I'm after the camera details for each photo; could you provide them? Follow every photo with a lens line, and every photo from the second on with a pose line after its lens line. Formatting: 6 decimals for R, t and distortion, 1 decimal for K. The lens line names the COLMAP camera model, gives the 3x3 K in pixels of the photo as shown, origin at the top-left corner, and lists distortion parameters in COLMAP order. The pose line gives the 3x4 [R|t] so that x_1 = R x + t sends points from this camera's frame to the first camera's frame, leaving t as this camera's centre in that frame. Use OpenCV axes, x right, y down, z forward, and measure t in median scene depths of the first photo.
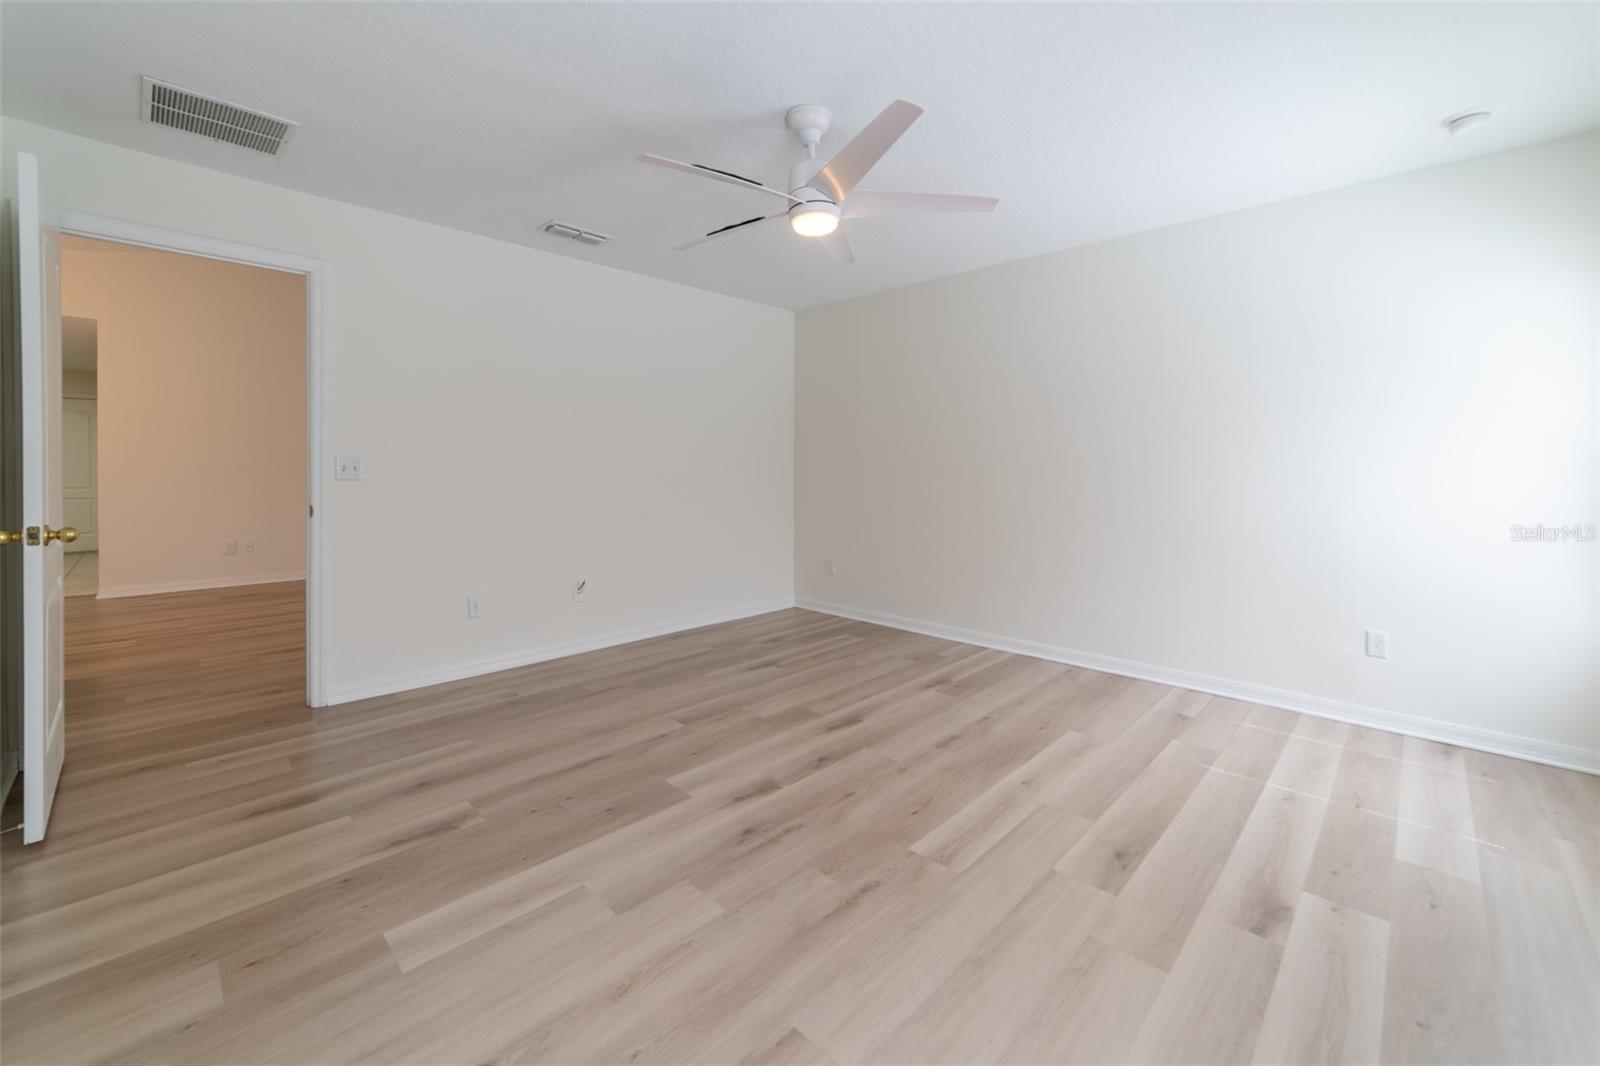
lens RADIAL K [[670.7, 0, 802.1], [0, 670.7, 479.3], [0, 0, 1]] dist [-0.012107, -0.000005]
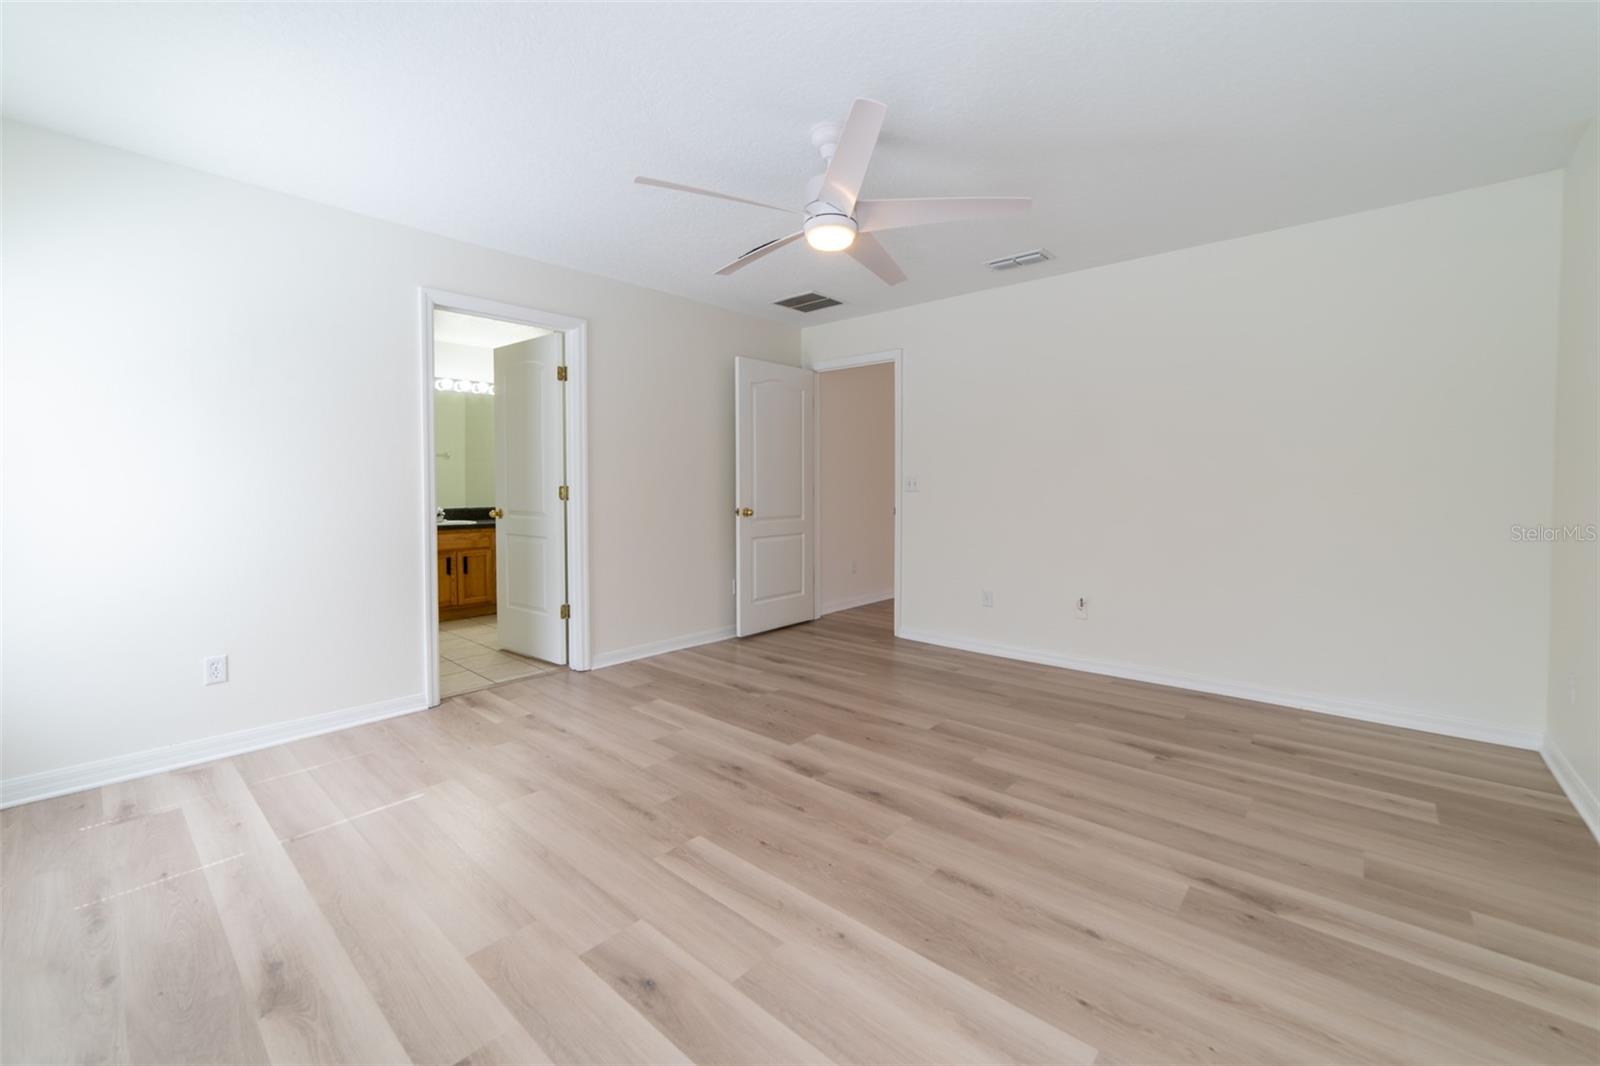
lens RADIAL K [[645.2, 0, 810.1], [0, 645.2, 495.7], [0, 0, 1]] dist [-0.008831, 0.000432]
pose [[0.041658, 0.014742, -0.999023, 1.143834], [-0.011212, 0.999835, 0.014287, -0.012142], [0.999069, 0.010605, 0.041816, 1.080760]]
